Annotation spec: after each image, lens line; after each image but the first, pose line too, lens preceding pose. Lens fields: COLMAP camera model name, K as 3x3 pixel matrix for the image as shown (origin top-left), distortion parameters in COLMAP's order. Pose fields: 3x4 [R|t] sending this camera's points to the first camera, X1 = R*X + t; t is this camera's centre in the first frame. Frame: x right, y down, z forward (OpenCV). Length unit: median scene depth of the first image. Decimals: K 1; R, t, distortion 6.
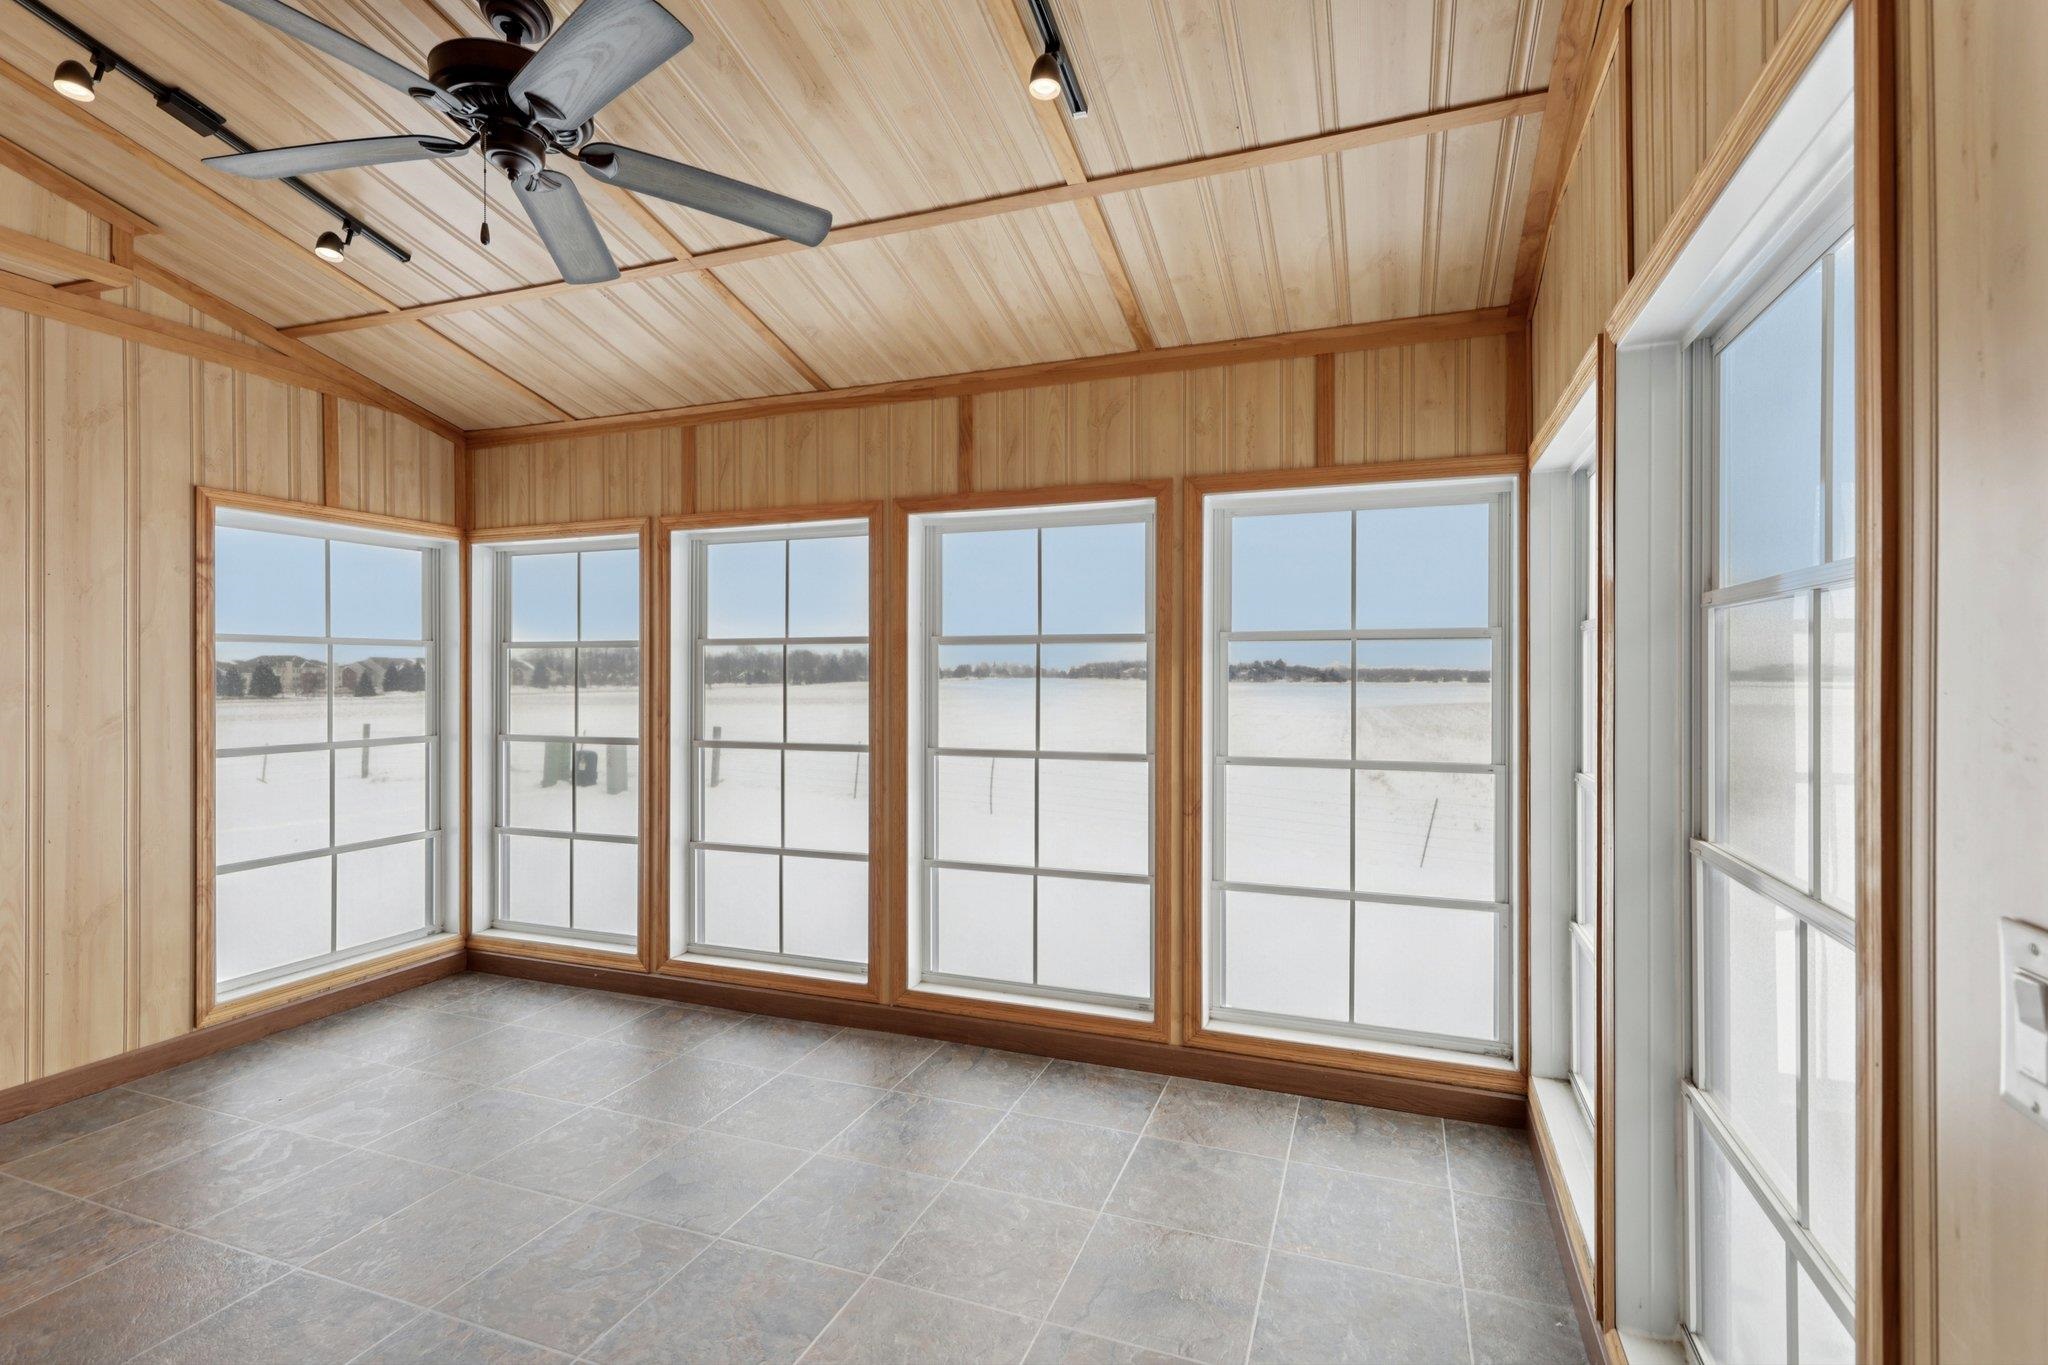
lens RADIAL K [[1115.9, 0, 1024.5], [0, 1115.9, 673.8], [0, 0, 1]] dist [0.037140, 0.000298]
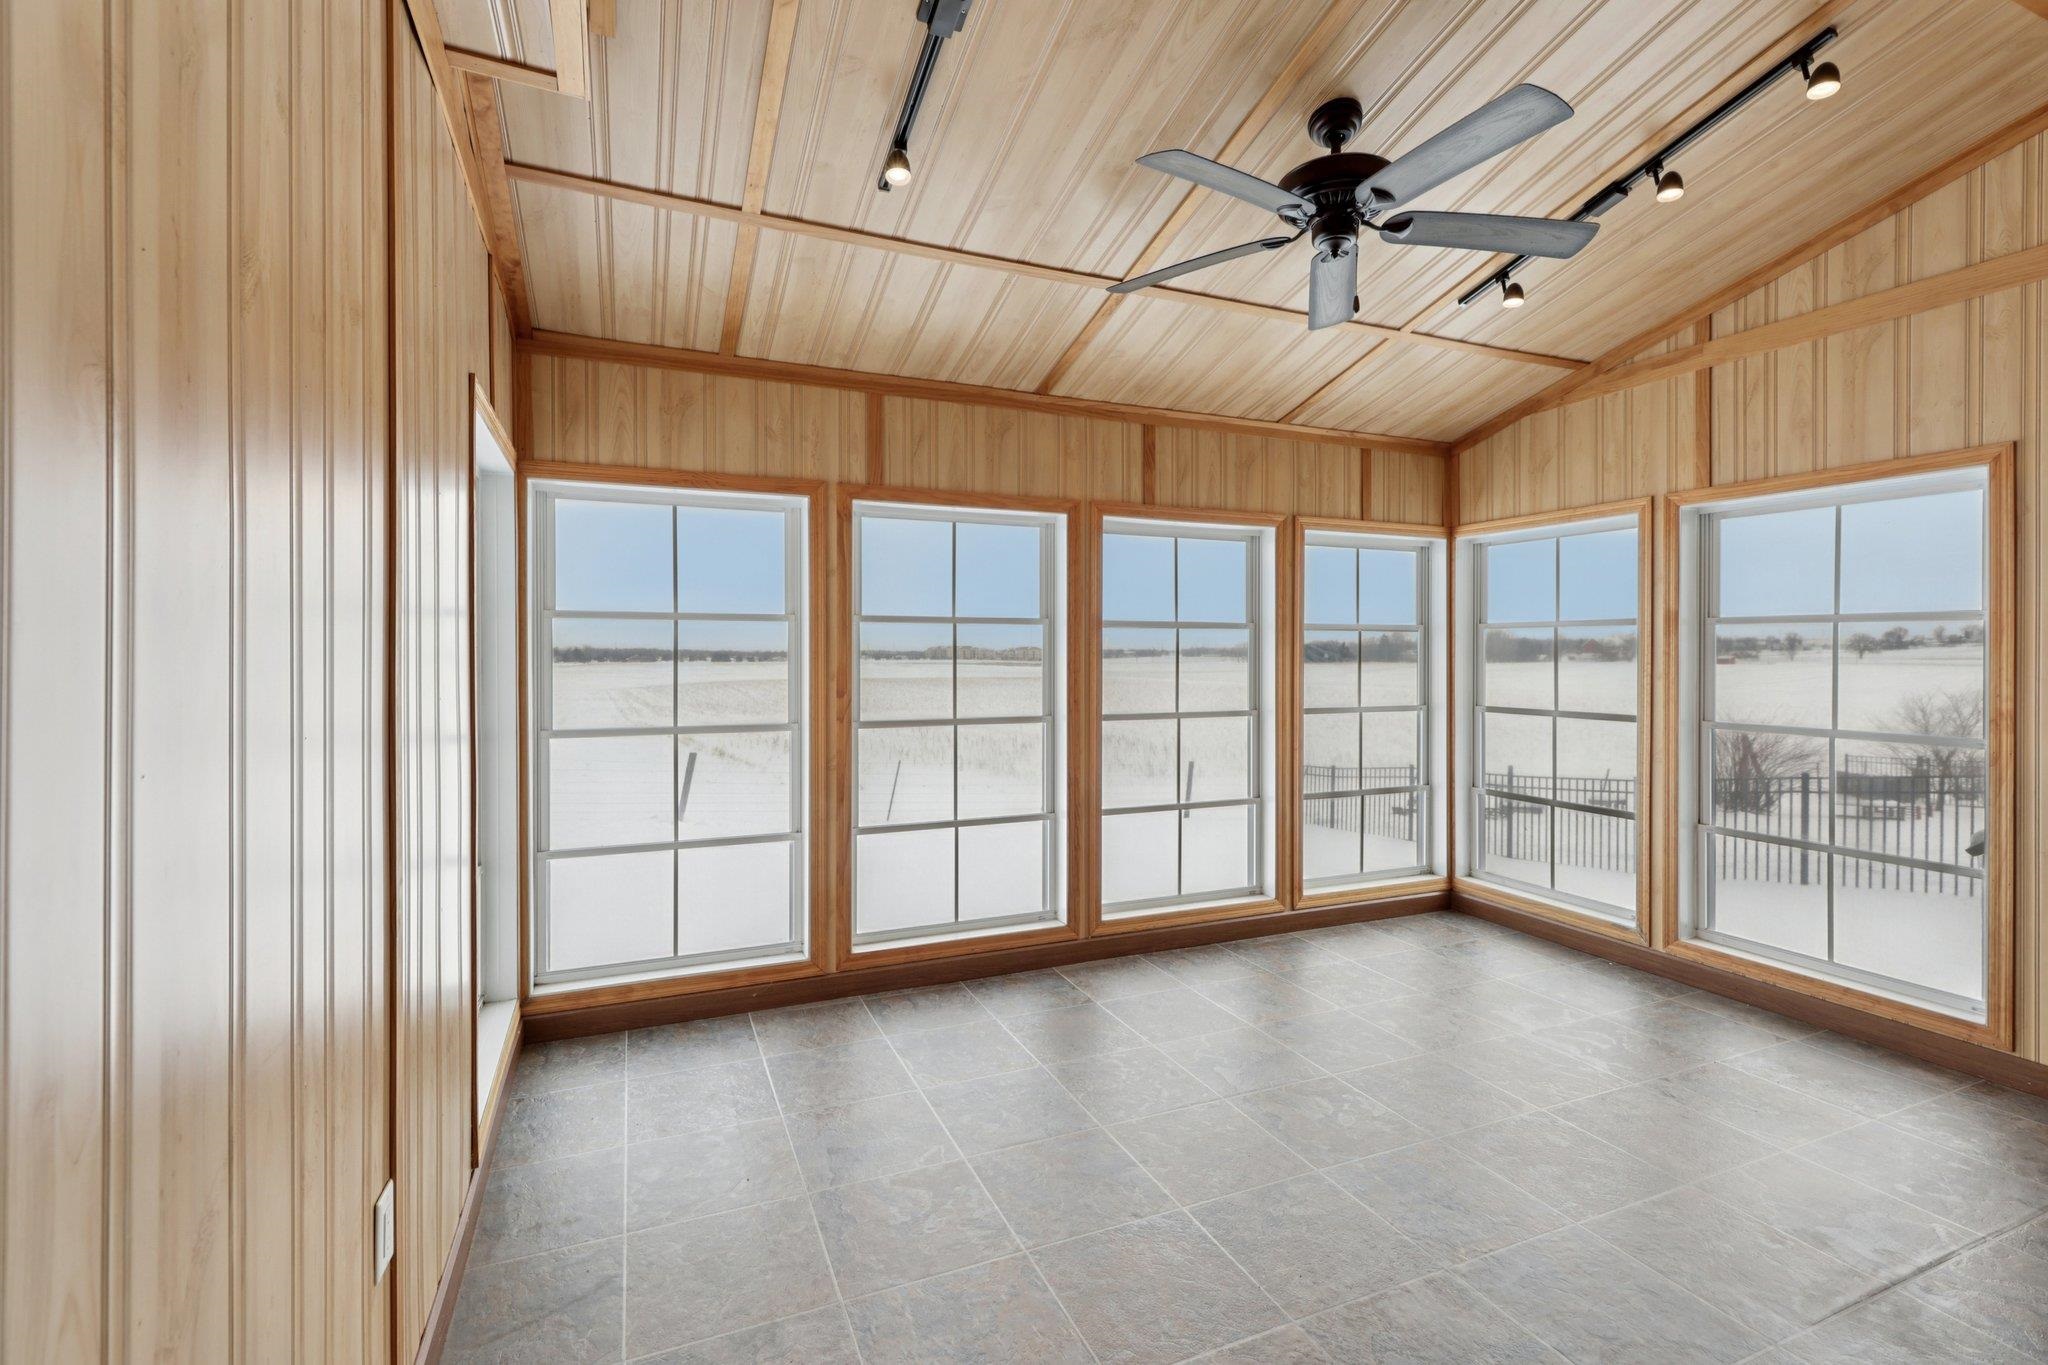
lens RADIAL K [[940.4, 0, 1025.4], [0, 940.4, 667.6], [0, 0, 1]] dist [0.001803, -0.000357]
pose [[0.673183, -0.011349, 0.739389, -0.768727], [0.000335, 0.999887, 0.015042, 0.001098], [-0.739476, -0.009878, 0.673110, 0.344965]]
